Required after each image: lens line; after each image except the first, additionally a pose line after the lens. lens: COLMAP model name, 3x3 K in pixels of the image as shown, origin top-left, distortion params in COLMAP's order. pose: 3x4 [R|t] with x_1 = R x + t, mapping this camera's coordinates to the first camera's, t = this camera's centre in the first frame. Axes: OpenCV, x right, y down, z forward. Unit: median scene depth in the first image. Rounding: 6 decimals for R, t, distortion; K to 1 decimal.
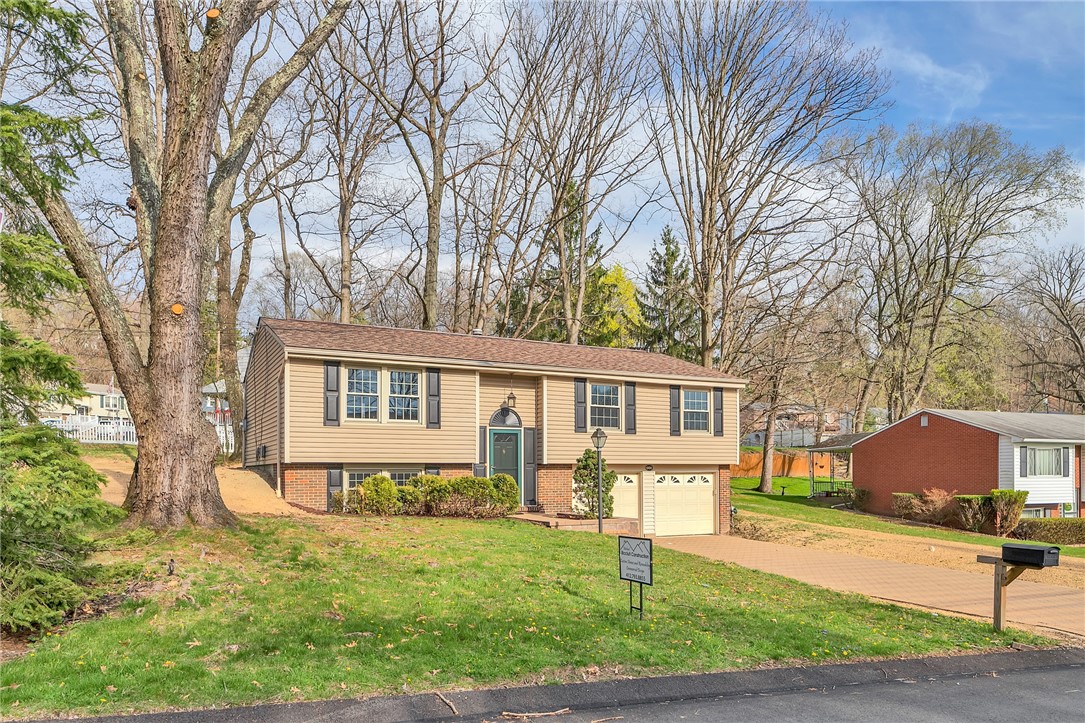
lens RADIAL K [[527.8, 0, 545.0], [0, 527.8, 358.5], [0, 0, 1]] dist [-0.015508, 0.007275]
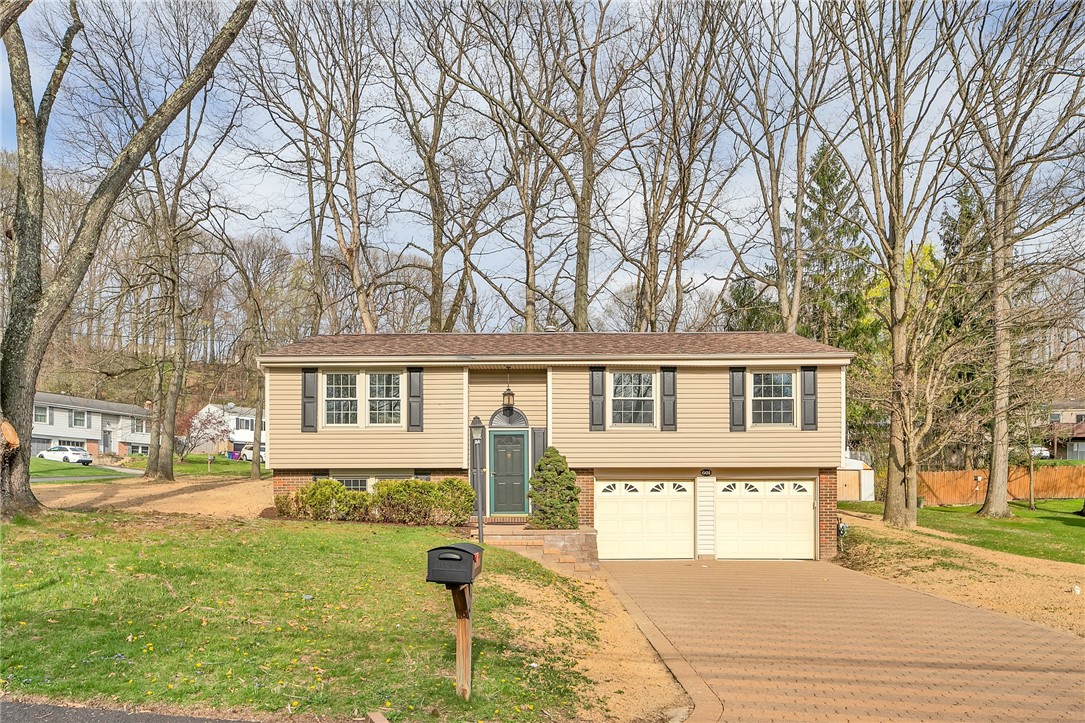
lens RADIAL K [[527.8, 0, 545.0], [0, 527.8, 358.5], [0, 0, 1]] dist [-0.015508, 0.007275]
pose [[0.924686, -0.084826, -0.371160, 0.353284], [0.080596, 0.996383, -0.026926, 0.046366], [0.372101, -0.005015, 0.928179, 0.213339]]
